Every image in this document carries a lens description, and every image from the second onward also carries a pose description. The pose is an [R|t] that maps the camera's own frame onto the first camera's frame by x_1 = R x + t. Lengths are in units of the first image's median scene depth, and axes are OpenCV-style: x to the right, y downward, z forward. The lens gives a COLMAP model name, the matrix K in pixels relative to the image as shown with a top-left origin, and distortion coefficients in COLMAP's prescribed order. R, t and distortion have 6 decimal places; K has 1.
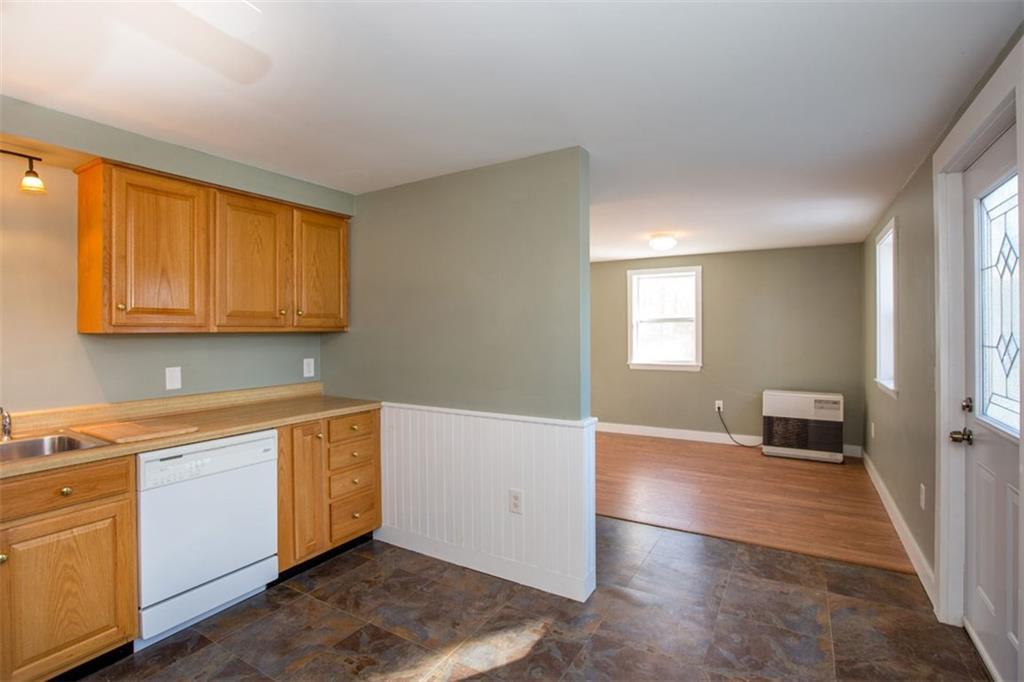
lens RADIAL K [[496.2, 0, 513.1], [0, 496.2, 332.1], [0, 0, 1]] dist [-0.054414, 0.021925]
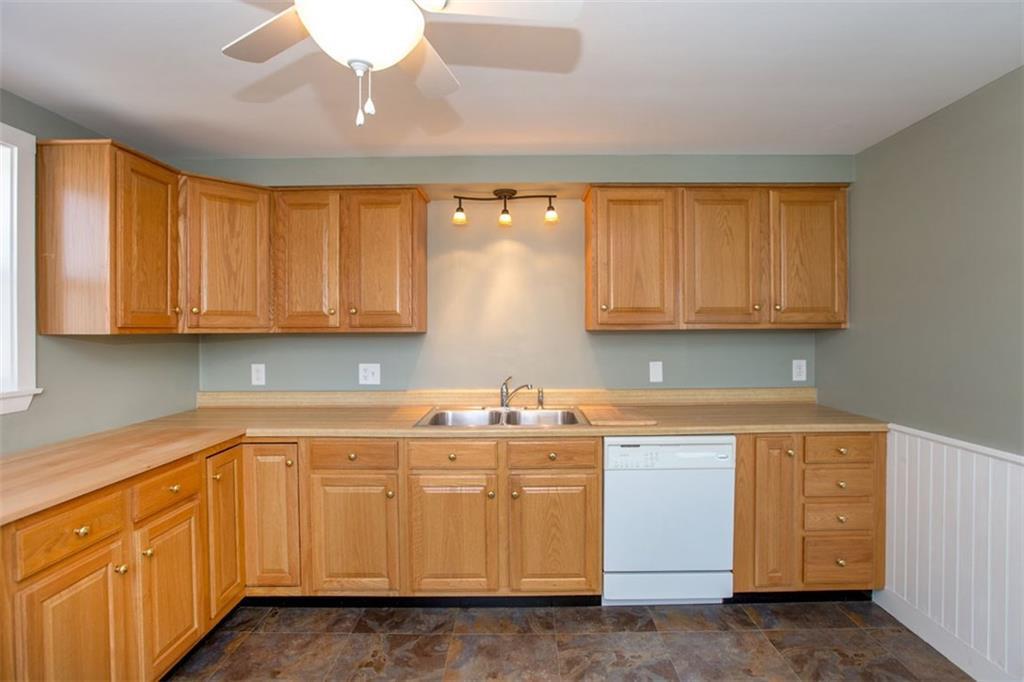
lens RADIAL K [[496.2, 0, 513.1], [0, 496.2, 332.1], [0, 0, 1]] dist [-0.054414, 0.021925]
pose [[0.506250, 0.008357, -0.862346, 0.091270], [0.000669, 0.999949, 0.010084, -0.004607], [0.862386, -0.005682, 0.506219, 0.177621]]
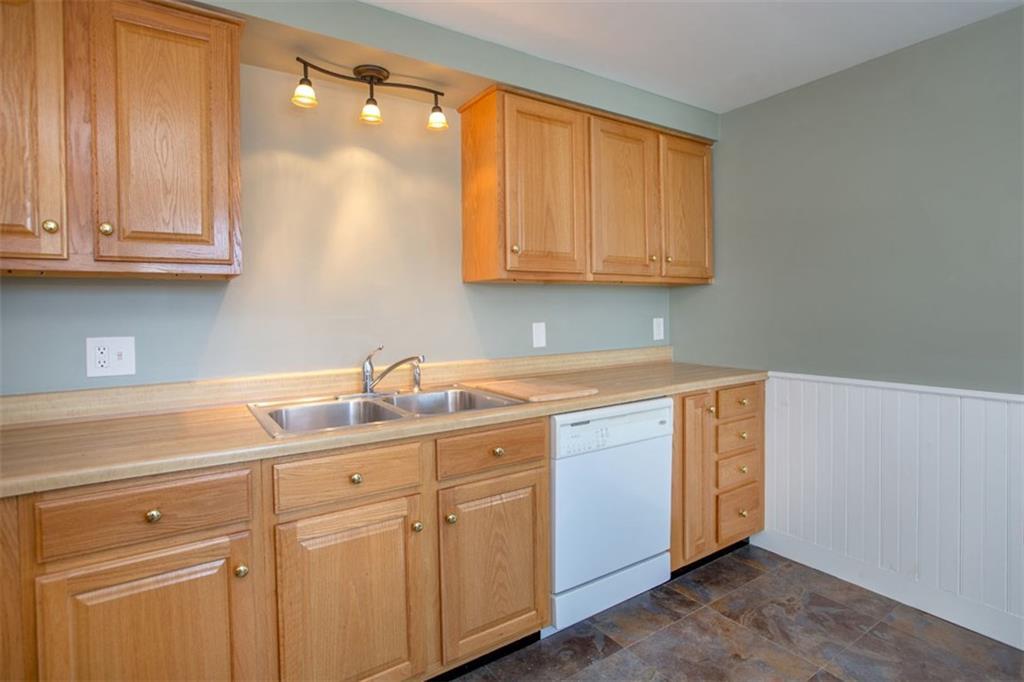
lens RADIAL K [[528.6, 0, 508.4], [0, 528.6, 318.8], [0, 0, 1]] dist [-0.055413, 0.029664]
pose [[0.903689, 0.000670, -0.428189, -0.348178], [0.007388, 0.999826, 0.017158, 0.050206], [0.428125, -0.018669, 0.903526, 0.099655]]
